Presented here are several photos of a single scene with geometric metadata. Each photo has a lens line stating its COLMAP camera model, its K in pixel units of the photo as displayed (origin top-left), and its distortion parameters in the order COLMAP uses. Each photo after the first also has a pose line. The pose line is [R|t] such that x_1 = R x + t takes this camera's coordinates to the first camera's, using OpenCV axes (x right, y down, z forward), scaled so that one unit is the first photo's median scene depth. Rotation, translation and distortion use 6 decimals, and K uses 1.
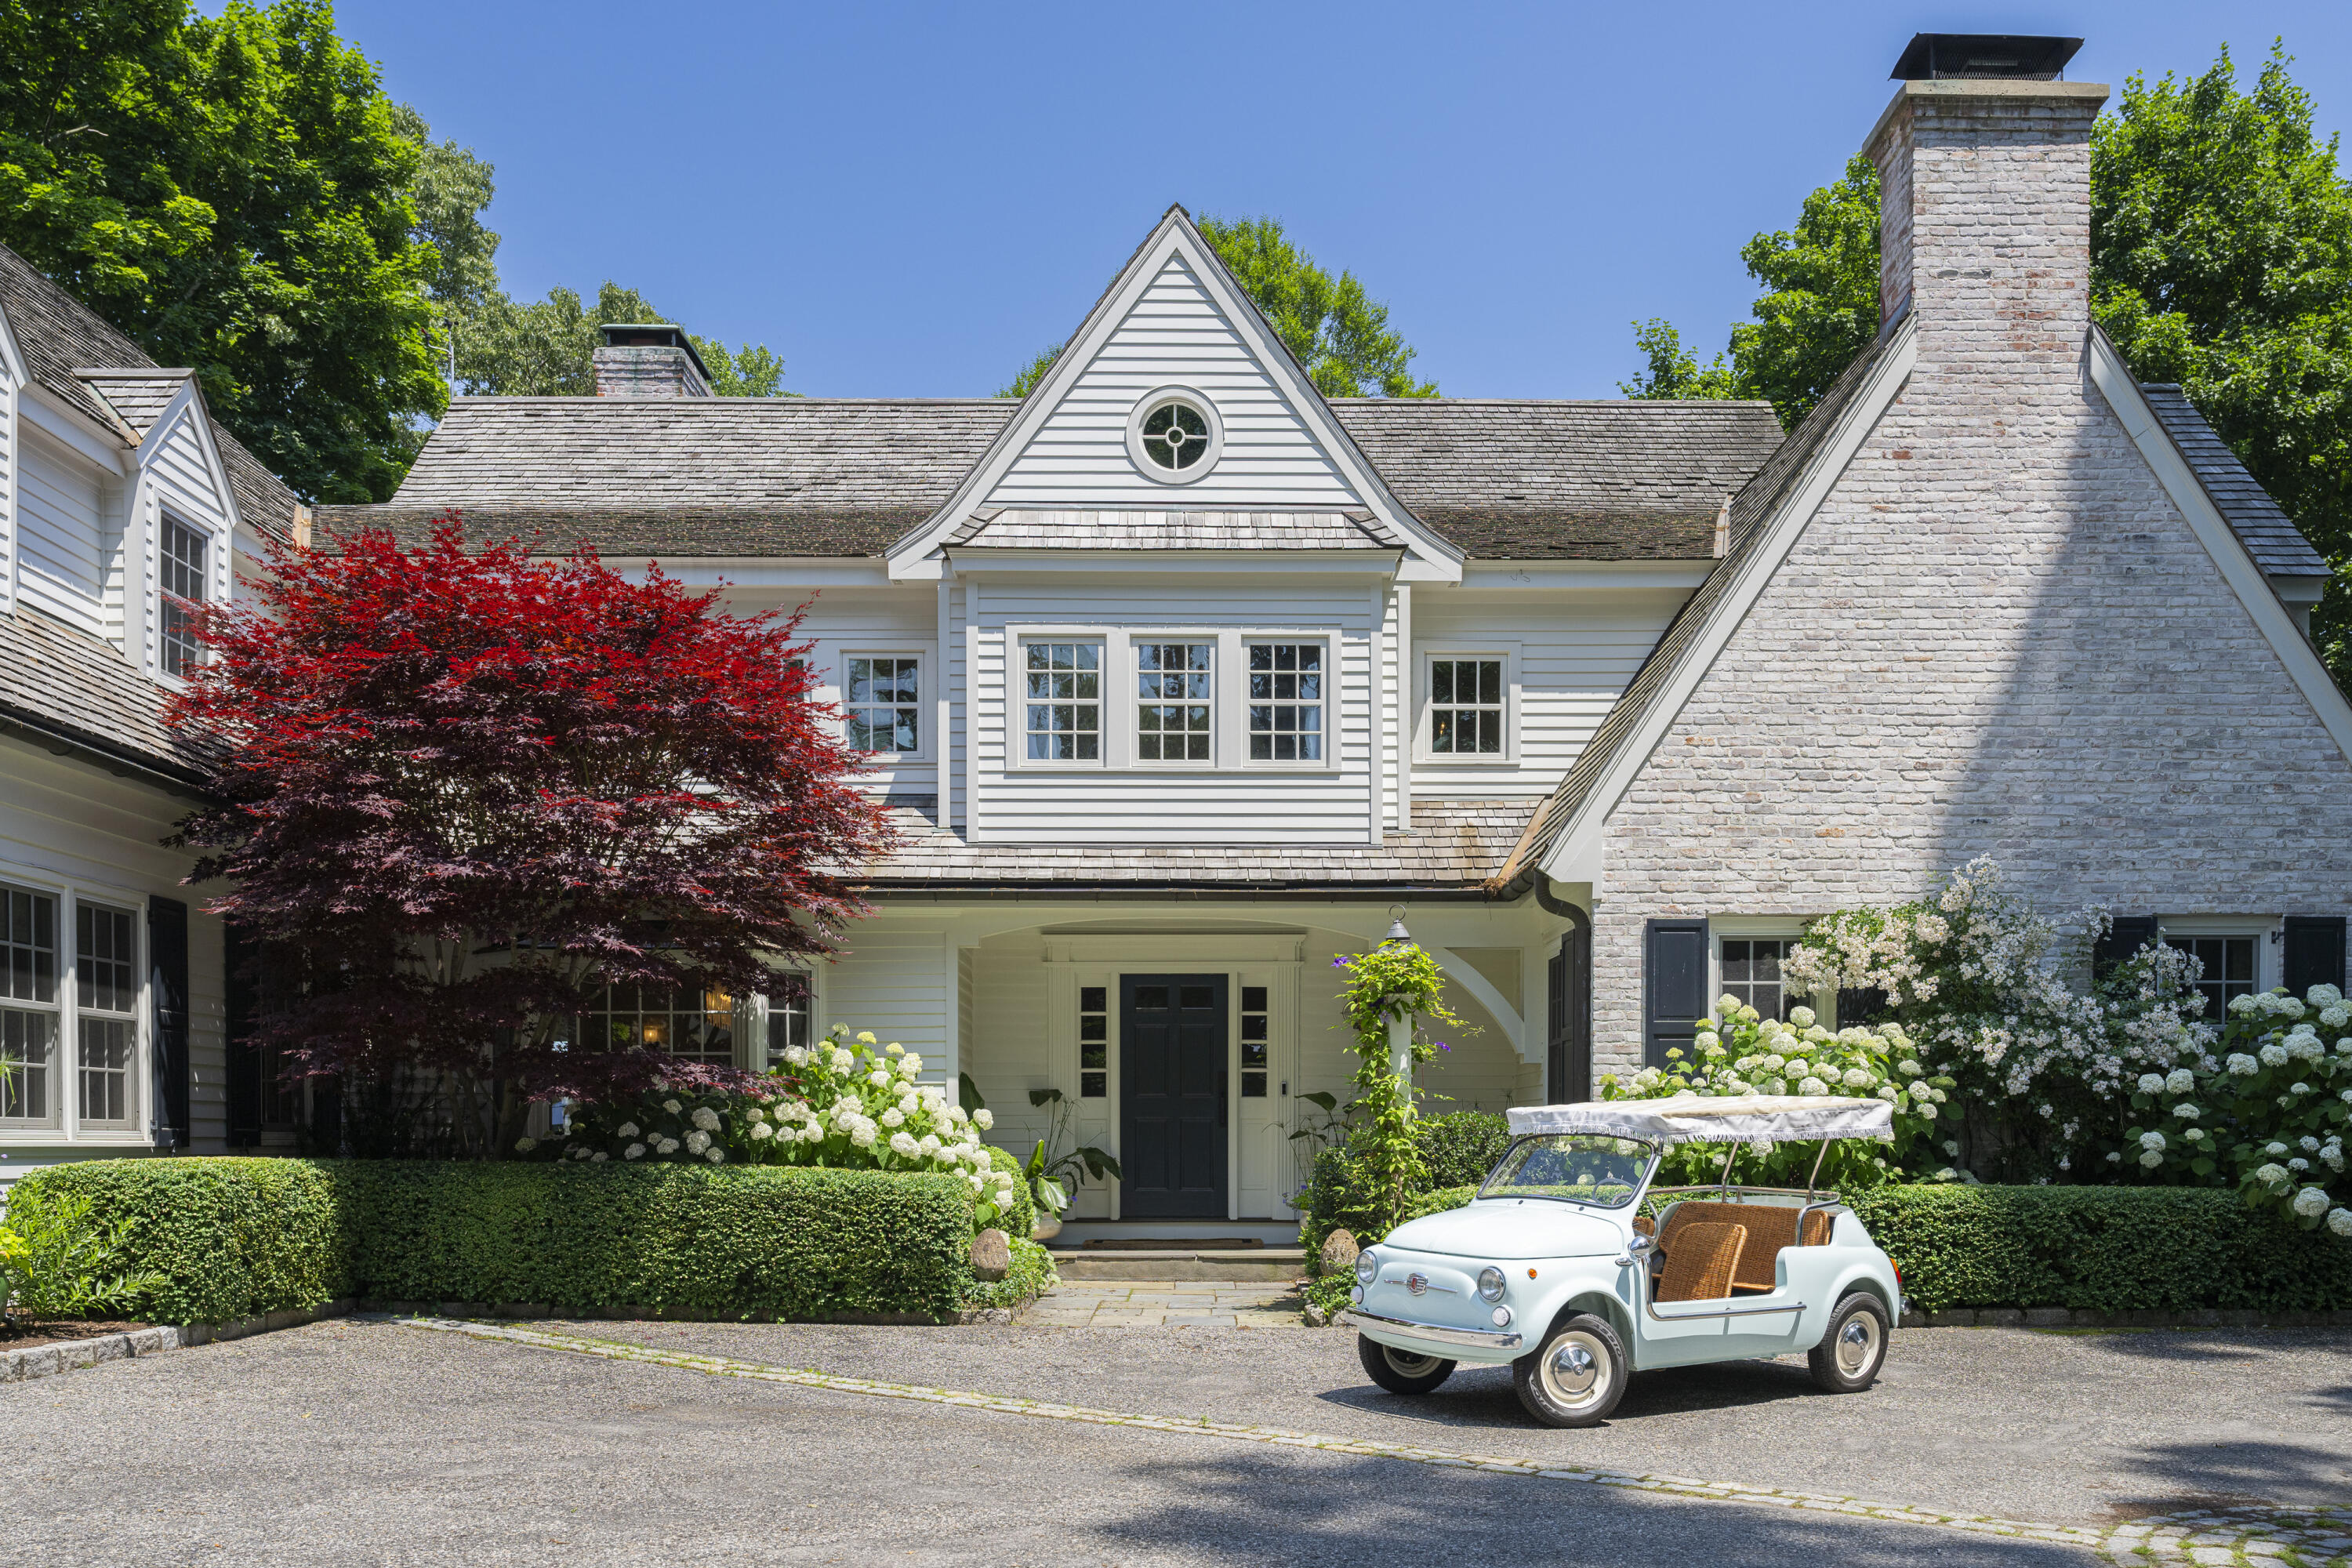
lens RADIAL K [[1994.8, 0, 1176.6], [0, 1994.8, 1127.5], [0, 0, 1]] dist [-0.004704, -0.002388]
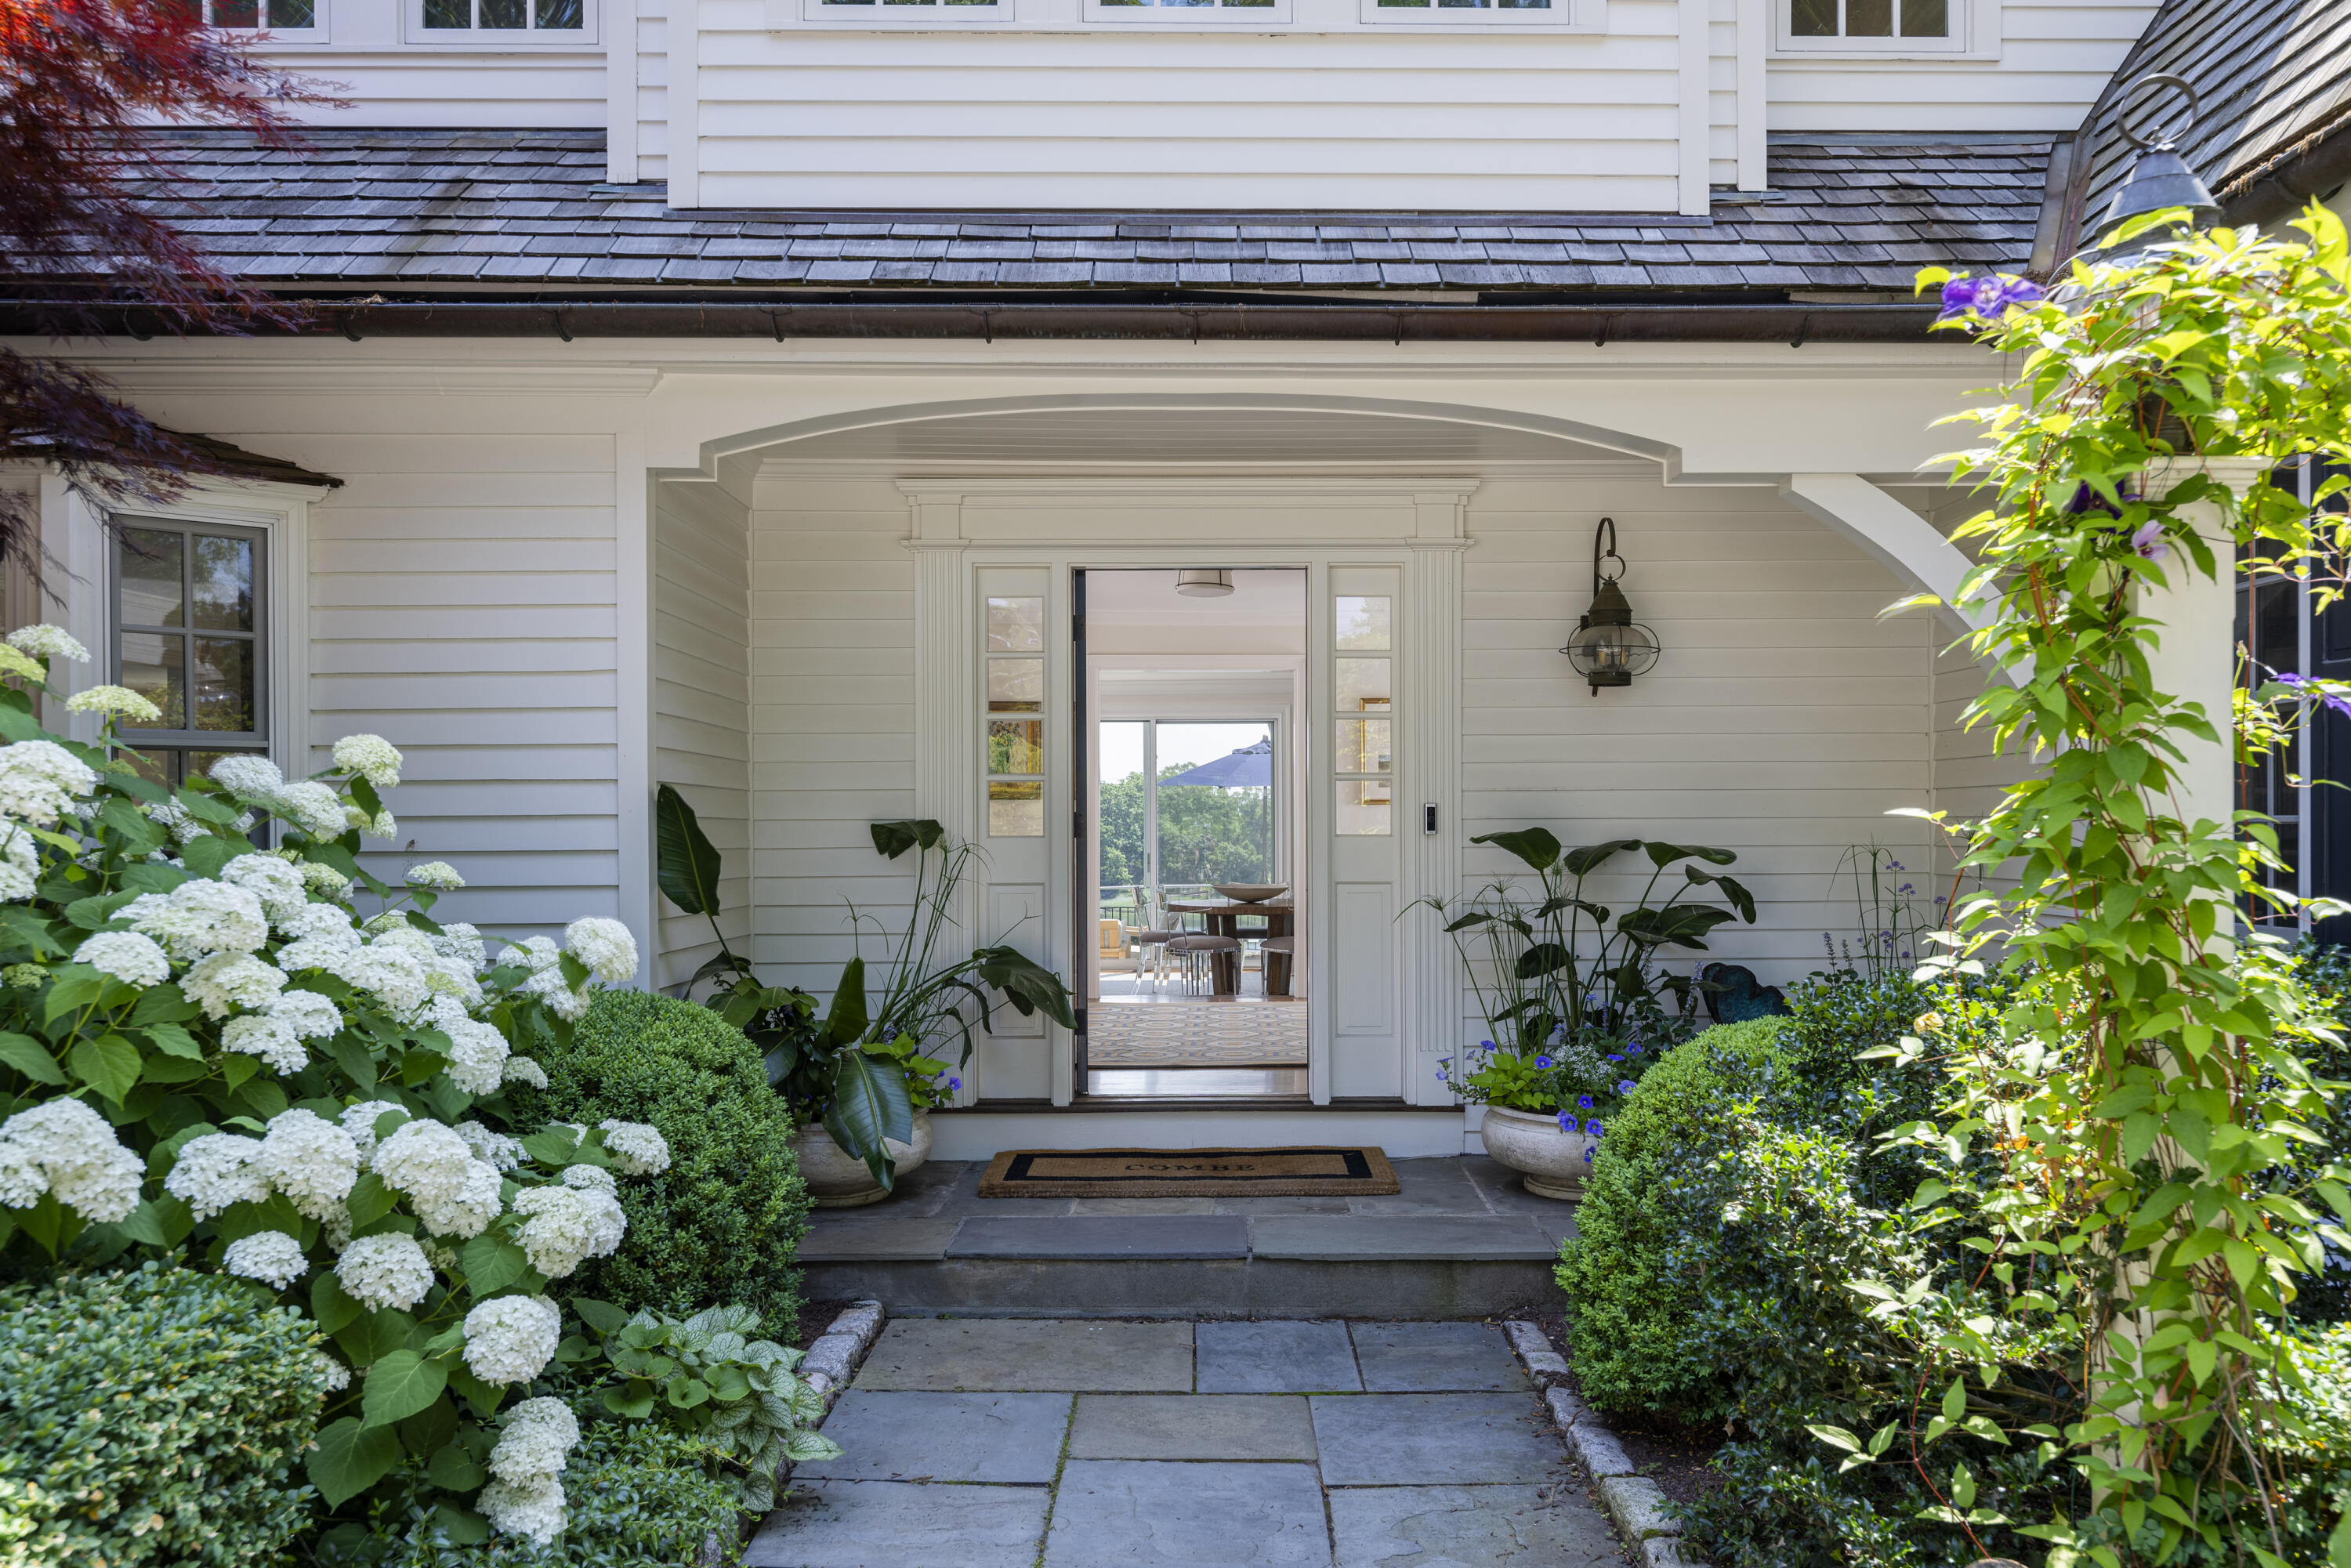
lens RADIAL K [[1577.1, 0, 1175.5], [0, 1577.1, 784.0], [0, 0, 1]] dist [0.000377, 0.000143]
pose [[0.999970, -0.002574, -0.007361, -0.001968], [0.002454, 0.999863, -0.016368, -0.023459], [0.007403, 0.016349, 0.999839, 0.695302]]
